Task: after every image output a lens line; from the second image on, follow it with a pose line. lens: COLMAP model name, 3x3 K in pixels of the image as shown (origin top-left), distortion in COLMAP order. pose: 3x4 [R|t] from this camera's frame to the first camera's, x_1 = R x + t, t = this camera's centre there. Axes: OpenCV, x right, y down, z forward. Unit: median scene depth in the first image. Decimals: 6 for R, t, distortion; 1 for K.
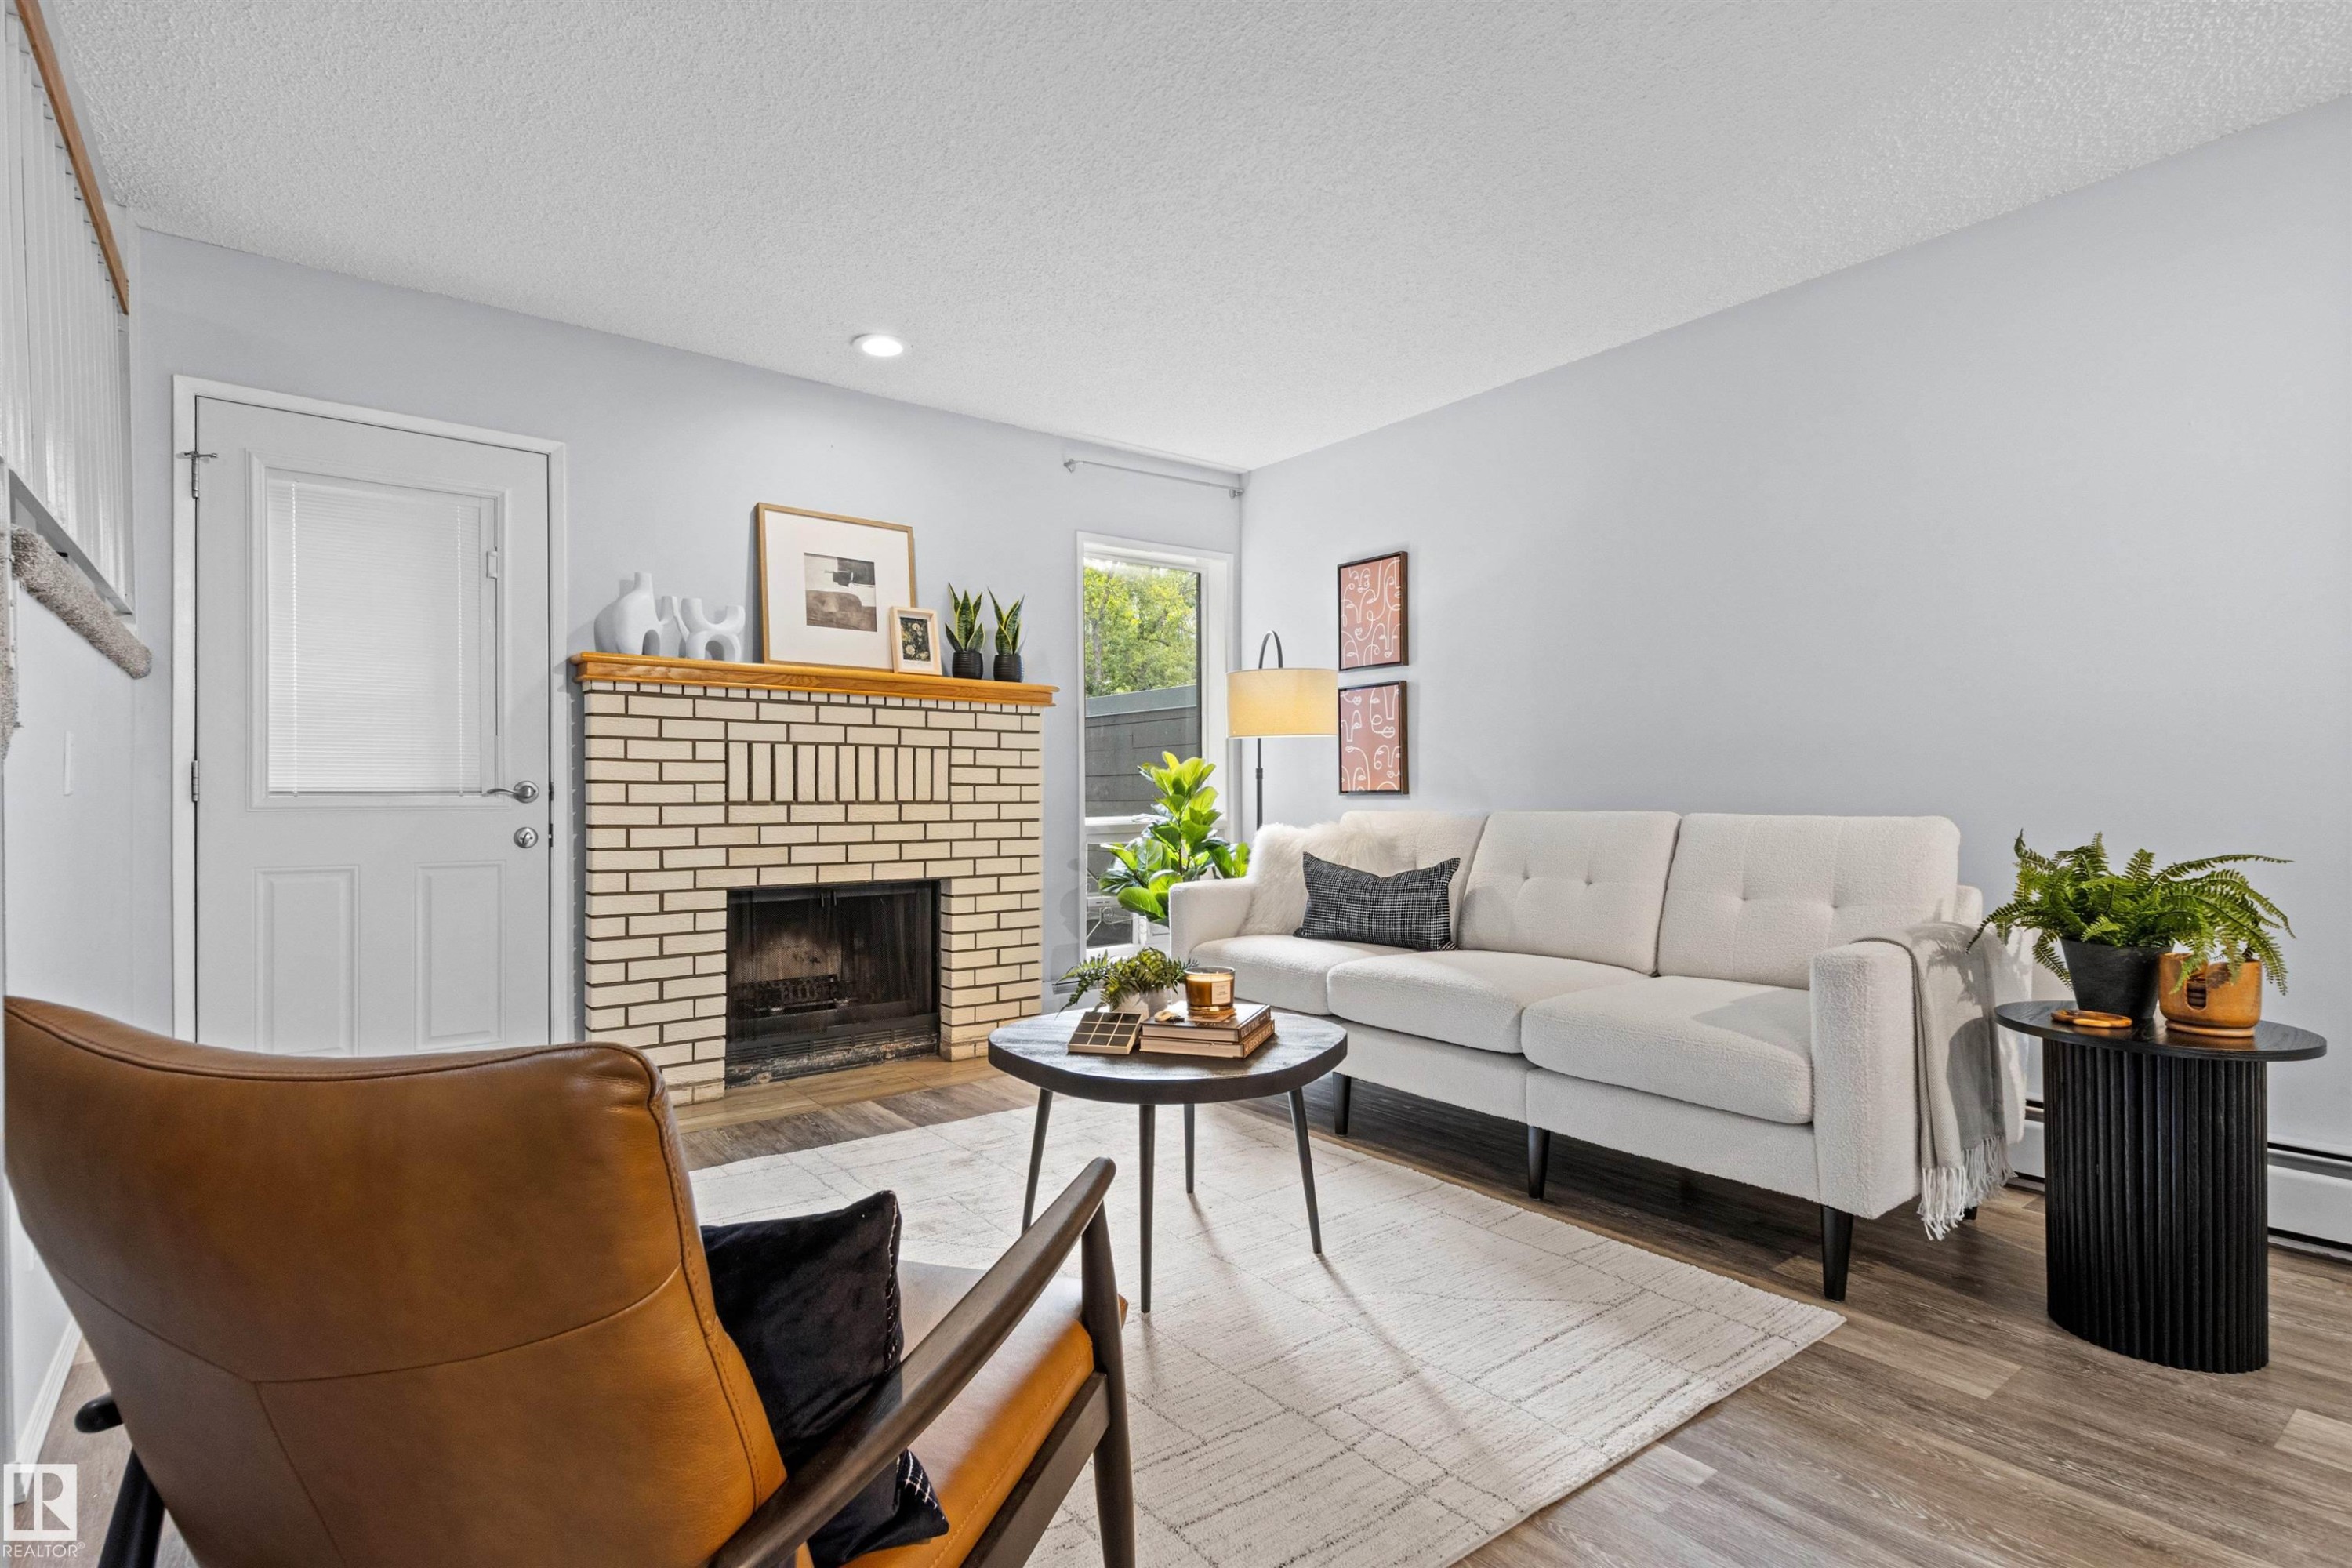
lens RADIAL K [[1164.5, 0, 1224.4], [0, 1164.5, 803.2], [0, 0, 1]] dist [0.004896, 0.000909]
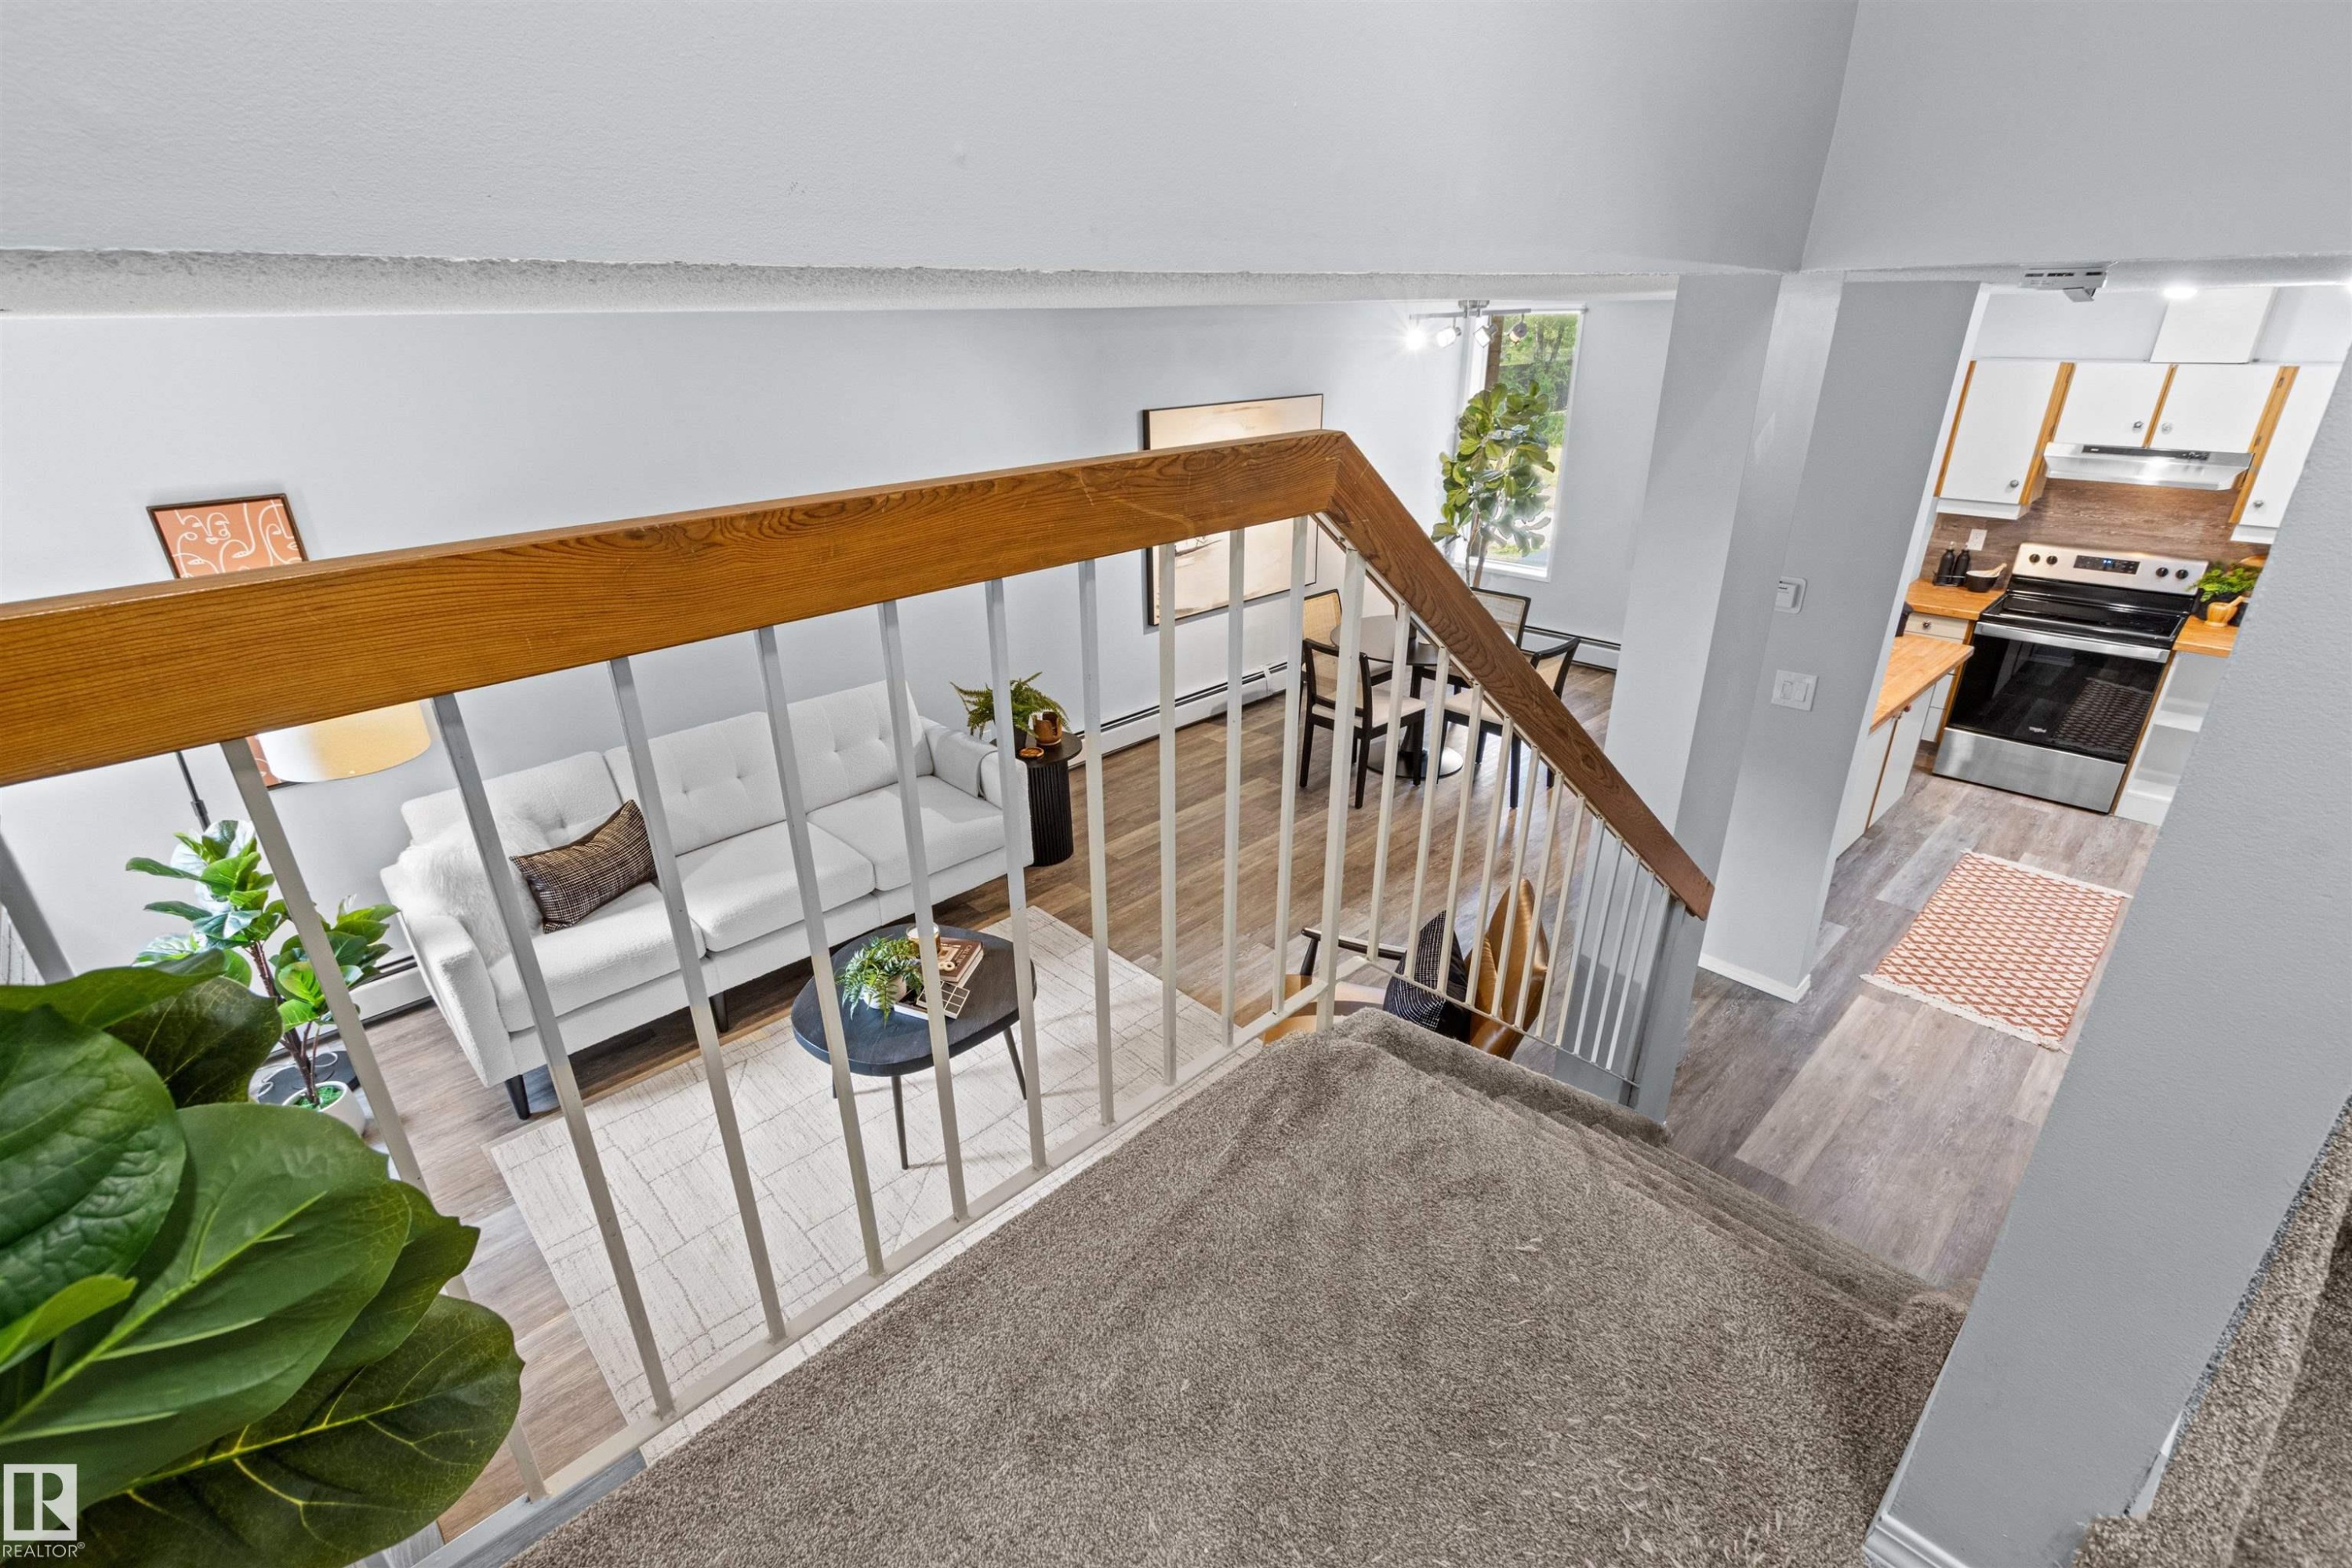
lens RADIAL K [[1068.1, 0, 1166.9], [0, 1068.1, 788.1], [0, 0, 1]] dist [0.003979, -0.000294]
pose [[-0.087907, -0.400366, 0.912129, -0.752661], [0.037836, 0.913671, 0.404689, -0.340324], [-0.995410, 0.070086, -0.065170, 0.484757]]
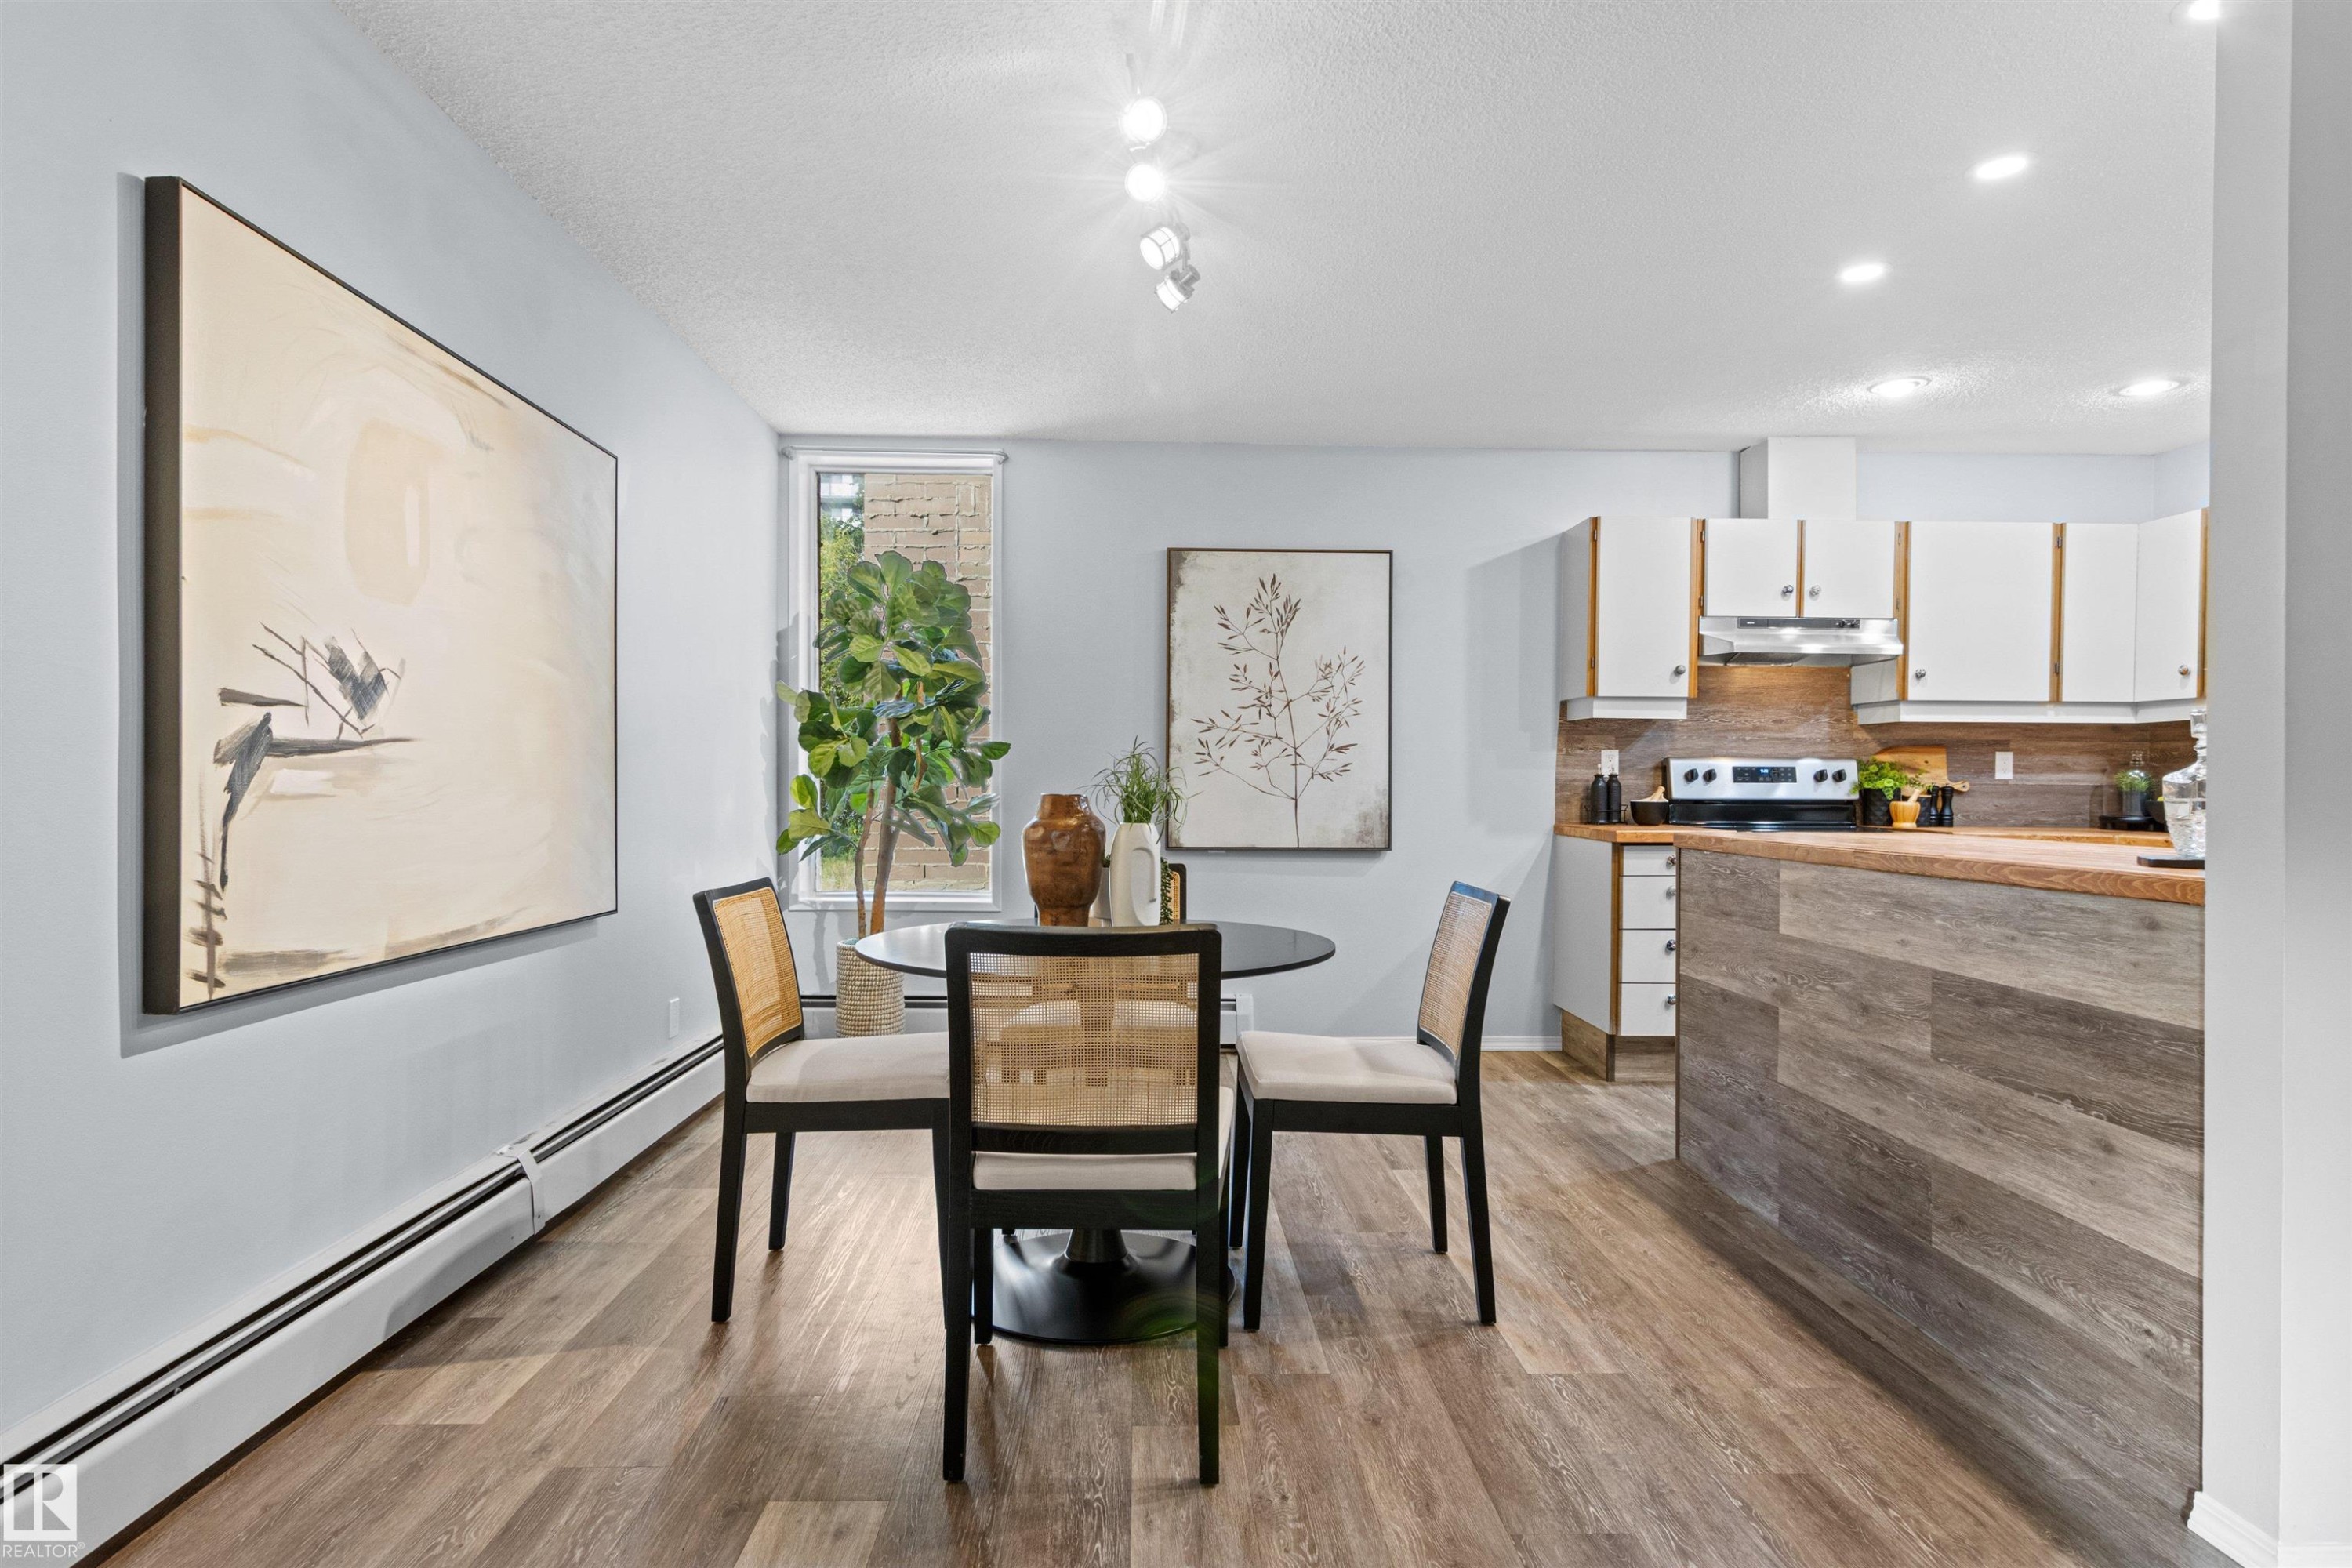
lens RADIAL K [[1244.3, 0, 1158.5], [0, 1244.3, 795.0], [0, 0, 1]] dist [0.006913, 0.000665]
pose [[-0.792288, -0.005573, 0.610121, 0.182629], [0.005769, 0.999845, 0.016623, -0.020349], [-0.610120, 0.016690, -0.792134, 0.524356]]
